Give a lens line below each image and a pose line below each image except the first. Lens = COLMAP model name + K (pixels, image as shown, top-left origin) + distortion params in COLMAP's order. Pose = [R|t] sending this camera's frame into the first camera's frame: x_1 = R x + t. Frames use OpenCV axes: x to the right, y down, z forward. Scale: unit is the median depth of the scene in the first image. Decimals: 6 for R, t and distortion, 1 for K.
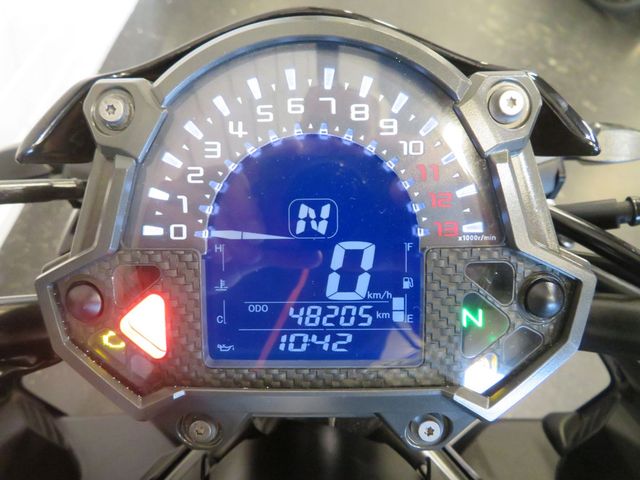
lens RADIAL K [[458.2, 0, 319.3], [0, 458.2, 240.7], [0, 0, 1]] dist [-0.007957, 0.018216]
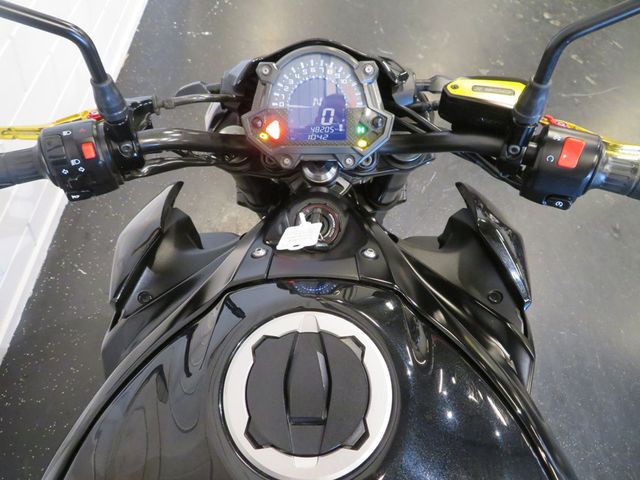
lens RADIAL K [[458.2, 0, 321.6], [0, 458.2, 239.3], [0, 0, 1]] dist [-0.007957, 0.018216]
pose [[0.998690, -0.009526, 0.050273, -0.179220], [0.003086, 0.991943, 0.126647, 0.594650], [-0.051074, -0.126326, 0.990673, -2.835150]]
